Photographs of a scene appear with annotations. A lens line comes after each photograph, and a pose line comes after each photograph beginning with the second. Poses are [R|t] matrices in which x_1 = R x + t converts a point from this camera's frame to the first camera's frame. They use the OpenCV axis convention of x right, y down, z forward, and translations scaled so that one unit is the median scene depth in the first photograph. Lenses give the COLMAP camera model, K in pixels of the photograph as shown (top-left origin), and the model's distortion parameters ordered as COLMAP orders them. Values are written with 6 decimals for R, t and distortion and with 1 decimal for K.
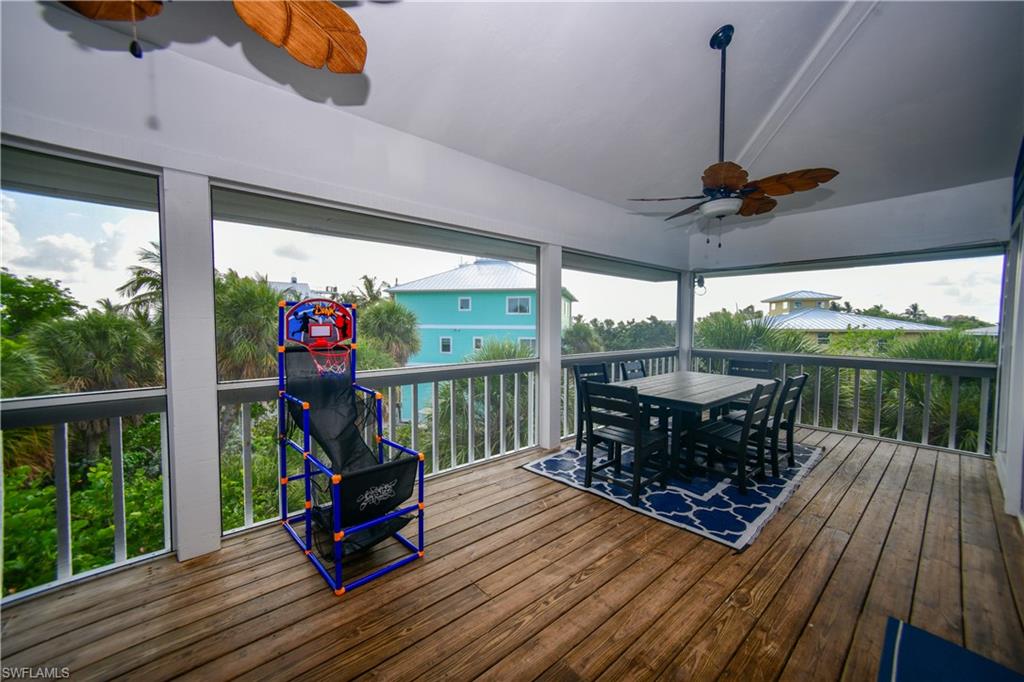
lens RADIAL K [[397.4, 0, 514.2], [0, 397.4, 342.4], [0, 0, 1]] dist [-0.001953, -0.000035]
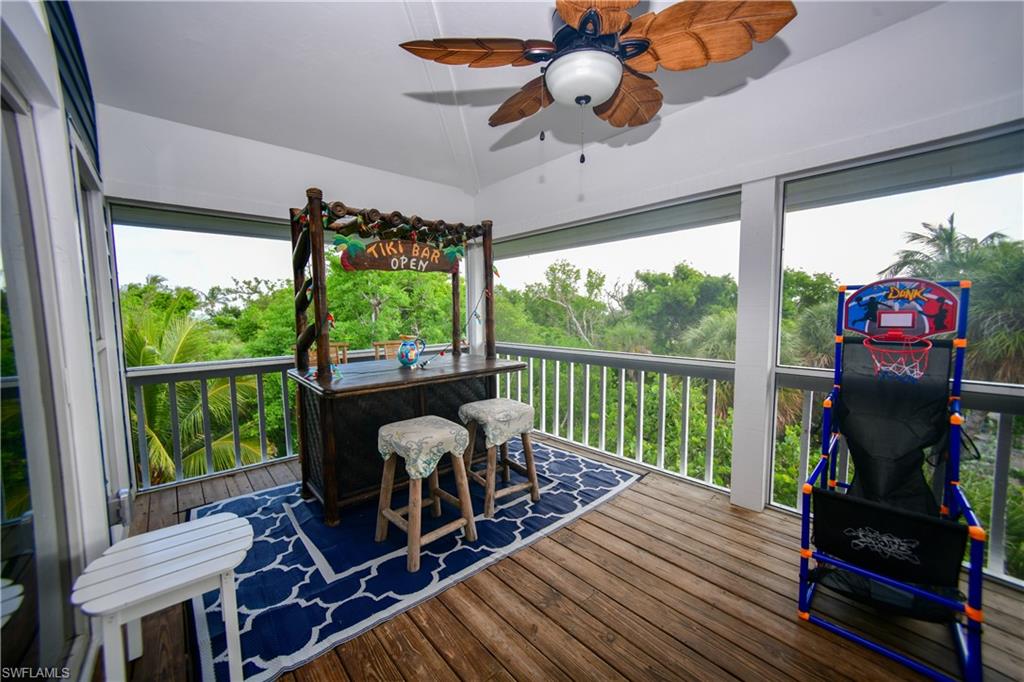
lens RADIAL K [[397.4, 0, 512.1], [0, 397.4, 341.7], [0, 0, 1]] dist [-0.001953, -0.000035]
pose [[-0.016712, 0.077695, -0.996837, 0.323238], [-0.040129, 0.996121, 0.078312, -0.017430], [0.999055, 0.041311, -0.013529, 0.270941]]
